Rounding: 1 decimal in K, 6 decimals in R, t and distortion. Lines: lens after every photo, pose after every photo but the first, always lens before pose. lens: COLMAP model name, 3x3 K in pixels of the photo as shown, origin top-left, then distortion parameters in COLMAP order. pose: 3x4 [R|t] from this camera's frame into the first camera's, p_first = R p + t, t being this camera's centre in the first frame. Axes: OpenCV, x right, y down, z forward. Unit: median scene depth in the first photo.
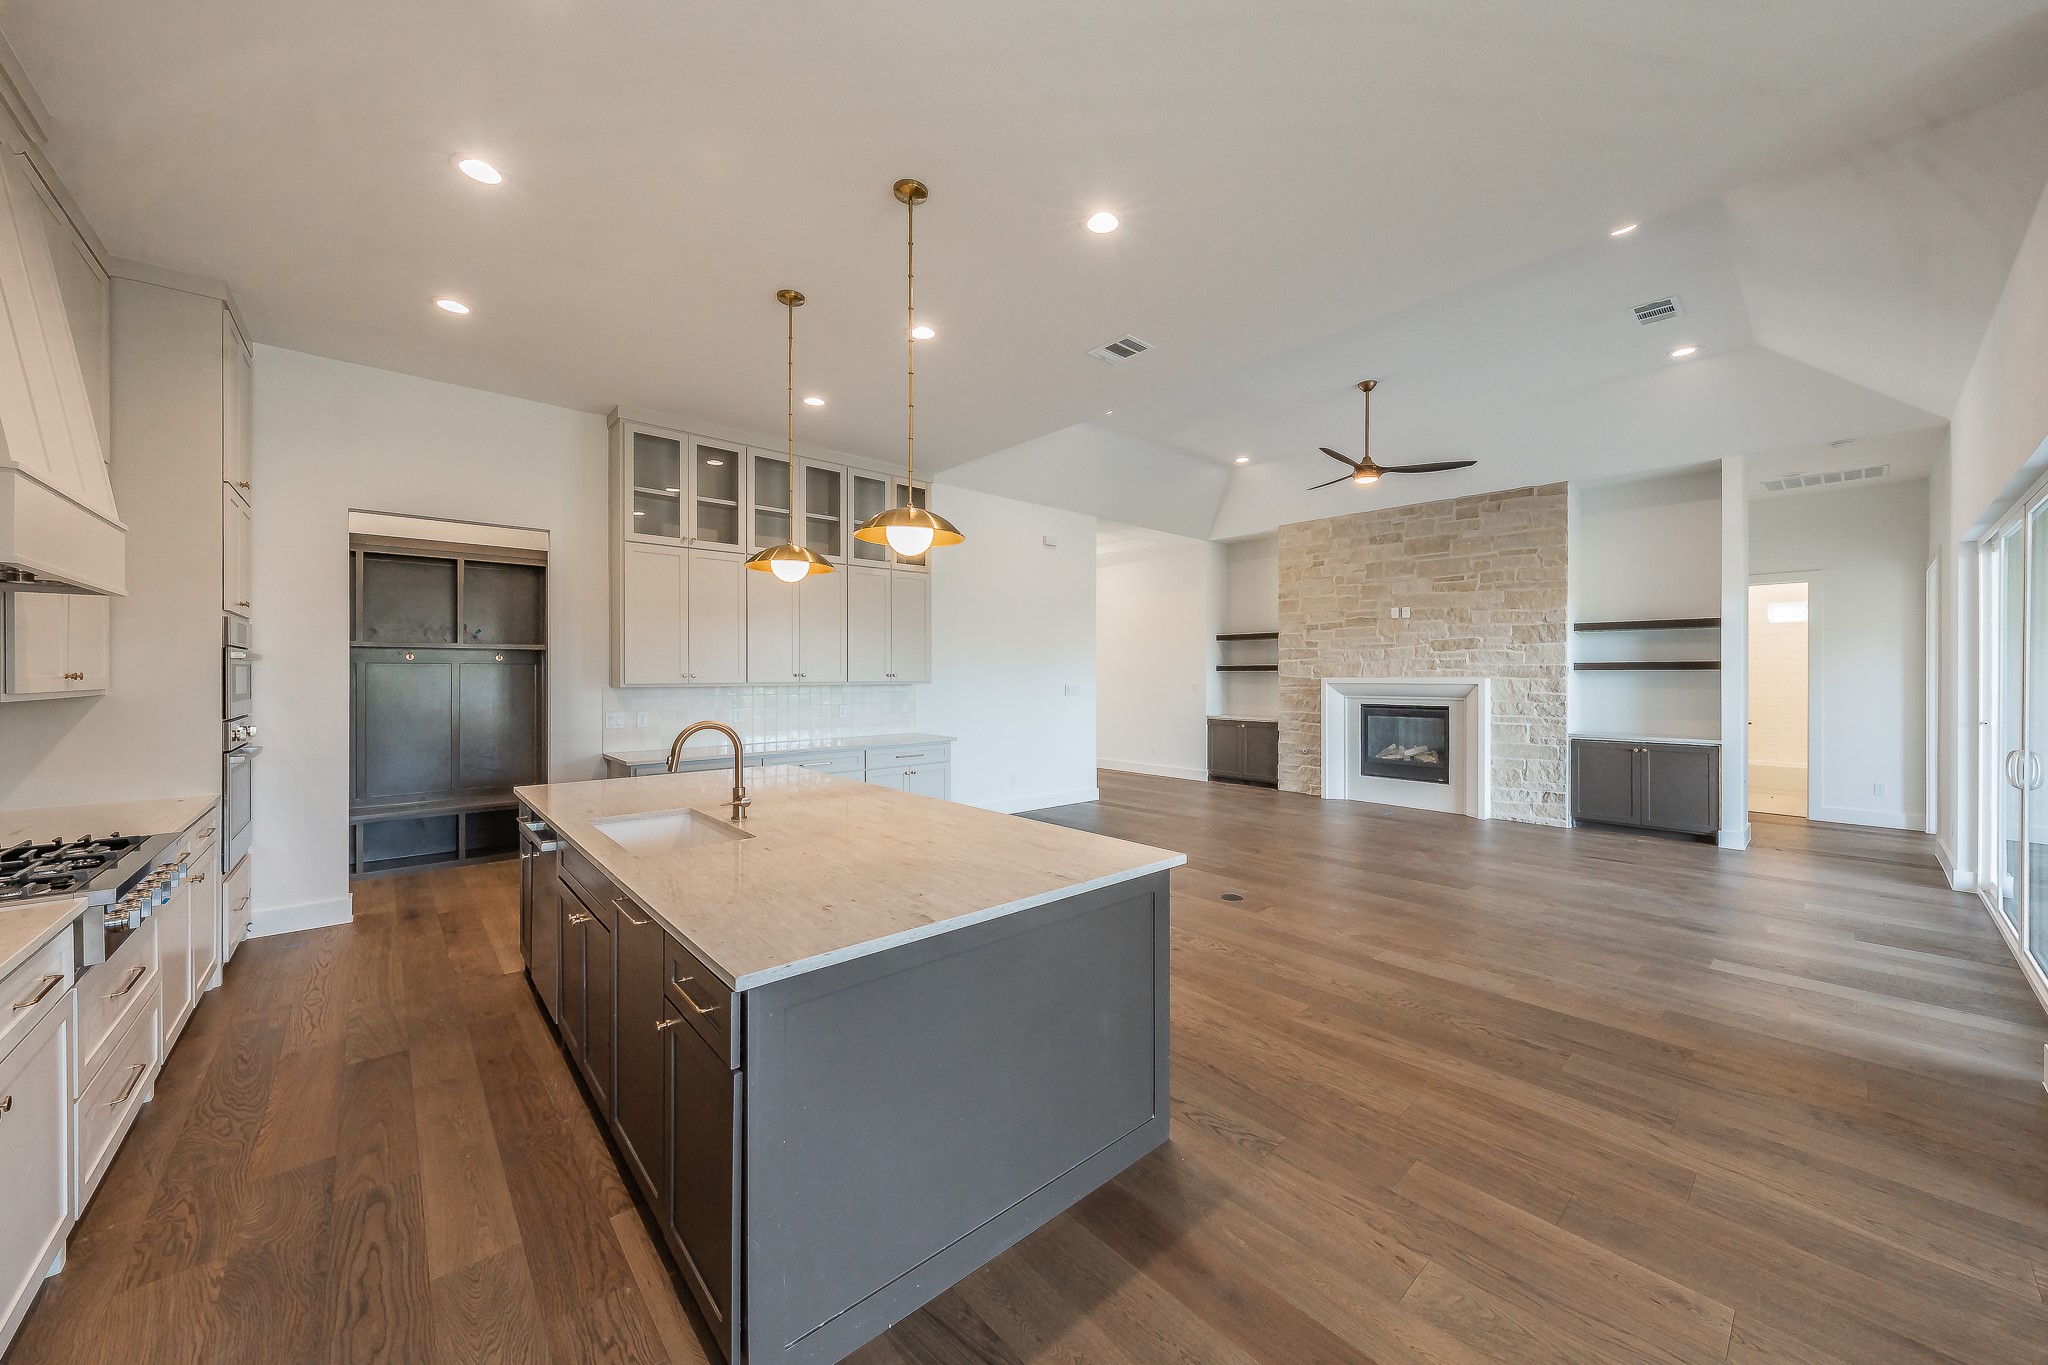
lens RADIAL K [[735.9, 0, 1019.9], [0, 735.9, 677.4], [0, 0, 1]] dist [0.001473, 0.000375]
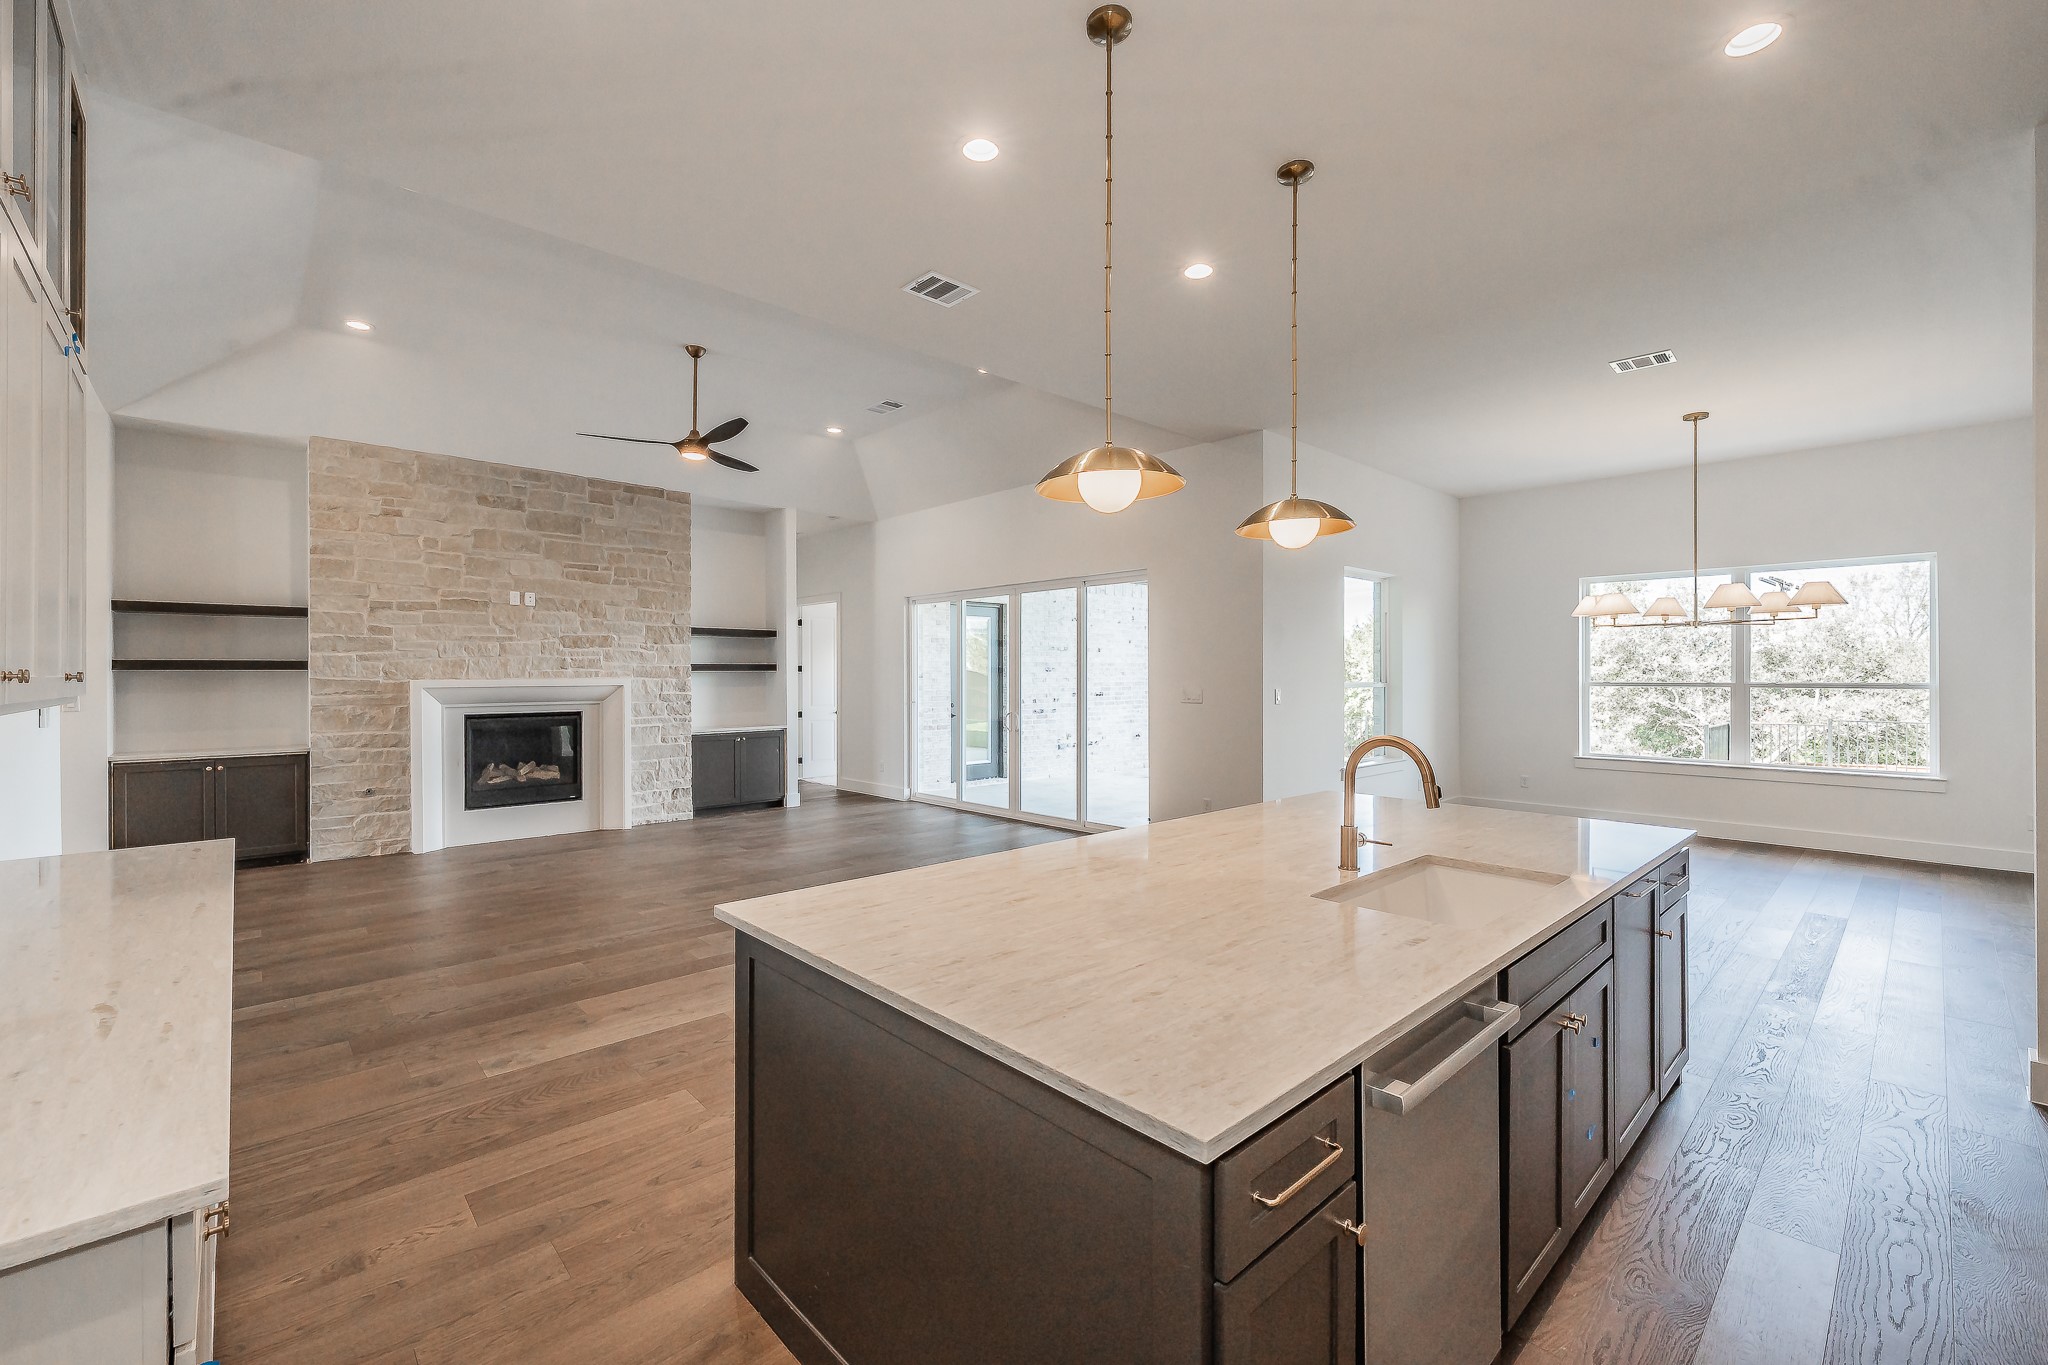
lens RADIAL K [[852.3, 0, 1024.0], [0, 852.3, 682.5], [0, 0, 1]] dist [-0.000361, -0.000067]
pose [[-0.021617, -0.009576, 0.999720, -0.487441], [0.006298, 0.999933, 0.009715, -0.001901], [-0.999746, 0.006506, -0.021556, 0.534094]]
